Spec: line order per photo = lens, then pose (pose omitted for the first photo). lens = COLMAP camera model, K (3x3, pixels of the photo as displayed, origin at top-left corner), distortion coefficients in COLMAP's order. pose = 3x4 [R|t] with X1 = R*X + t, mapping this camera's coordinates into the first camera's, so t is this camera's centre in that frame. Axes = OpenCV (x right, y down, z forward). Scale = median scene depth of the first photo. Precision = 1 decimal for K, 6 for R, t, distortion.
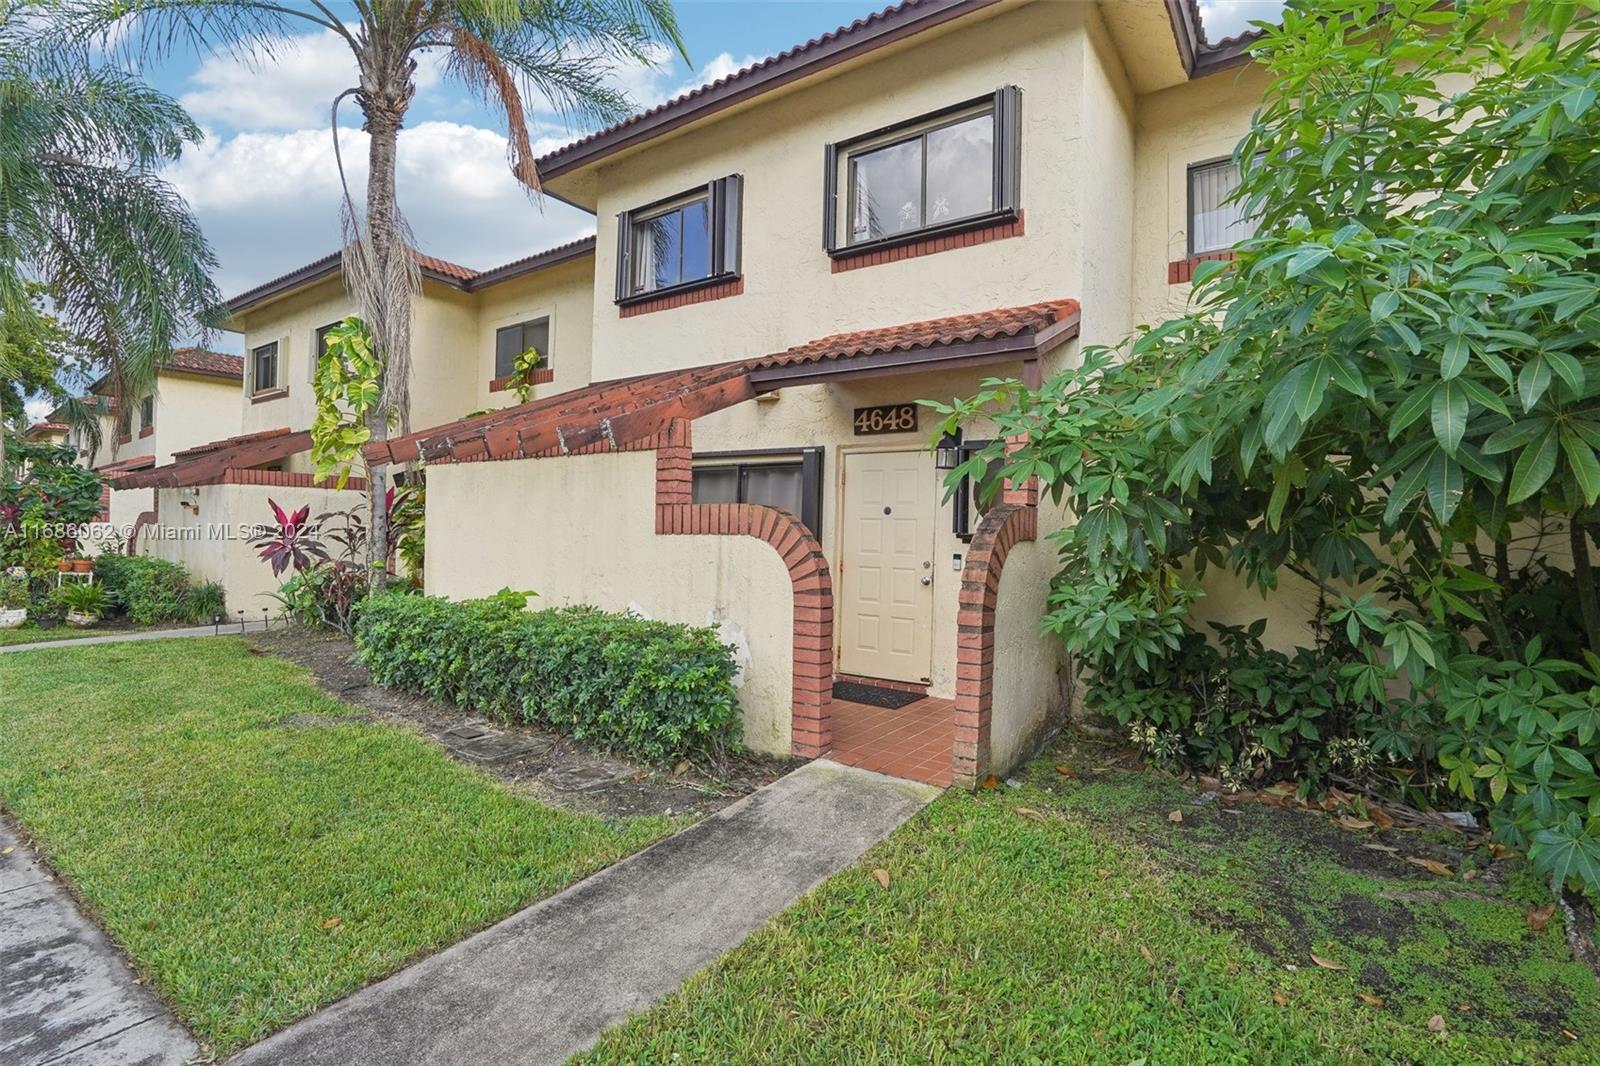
lens RADIAL K [[760.5, 0, 814.0], [0, 760.5, 528.5], [0, 0, 1]] dist [-0.023812, 0.004463]
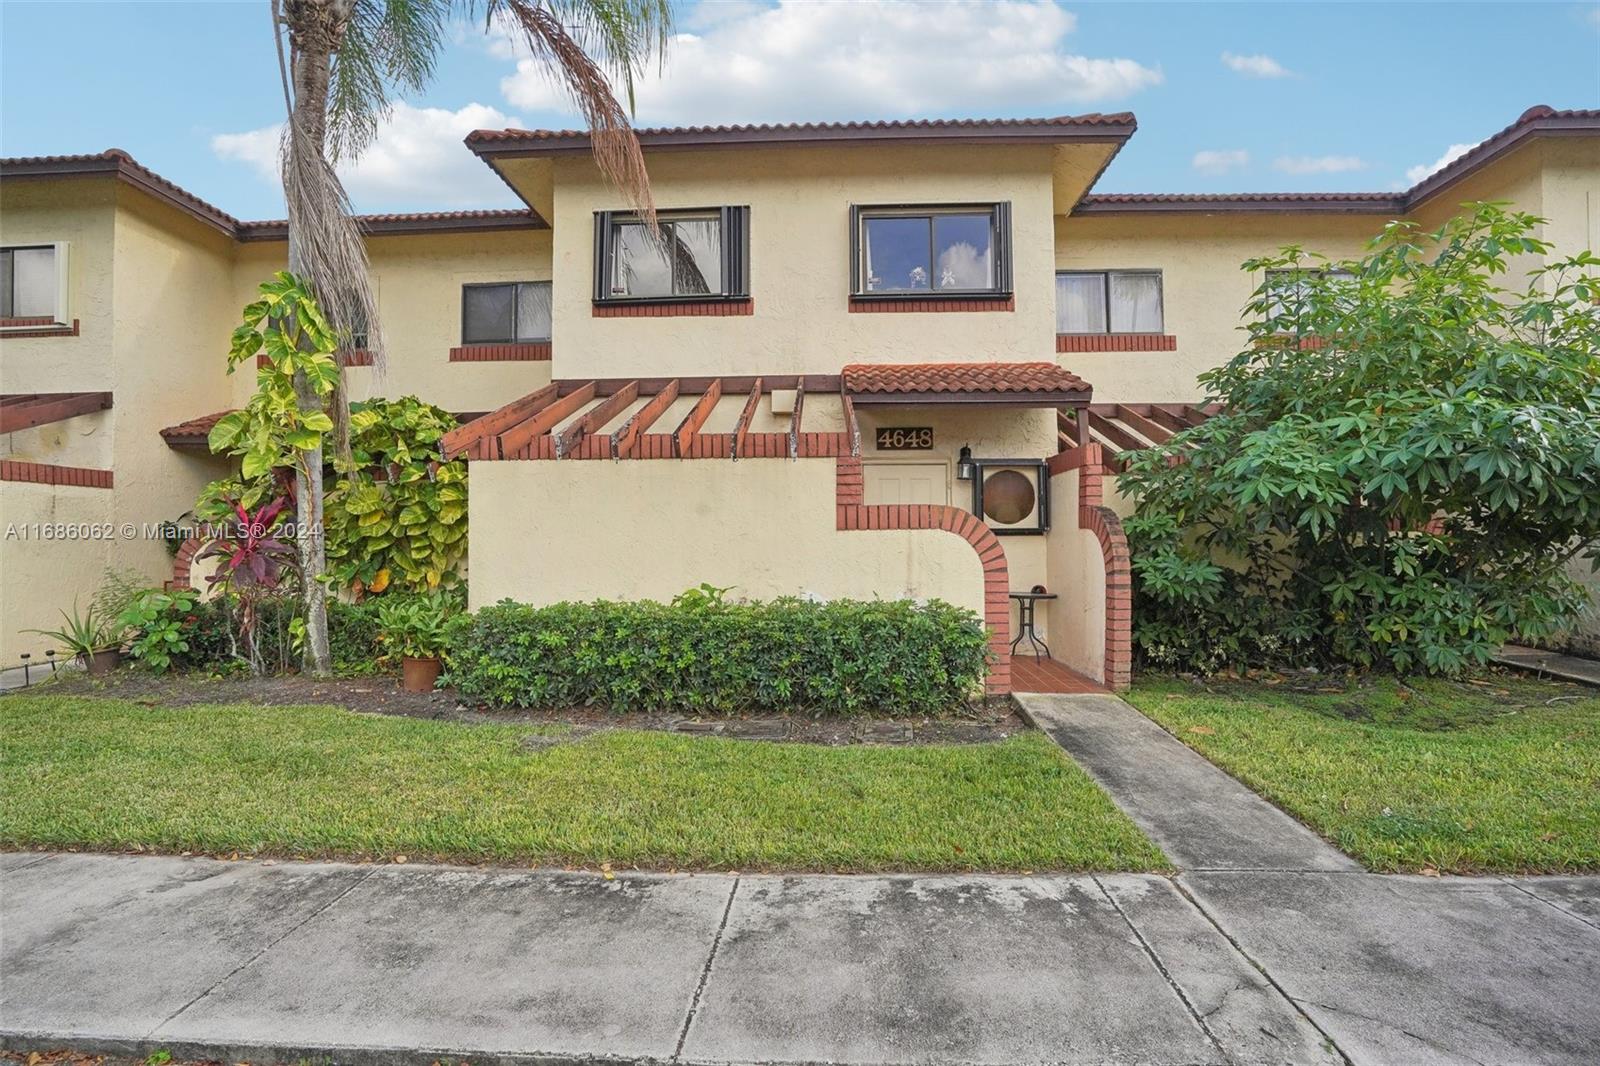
lens RADIAL K [[760.5, 0, 809.5], [0, 760.5, 533.3], [0, 0, 1]] dist [-0.023812, 0.004463]
pose [[0.838736, -0.017059, 0.544270, -0.736223], [0.016815, 0.999844, 0.005425, 0.003169], [-0.544278, 0.004602, 0.838892, 0.039998]]
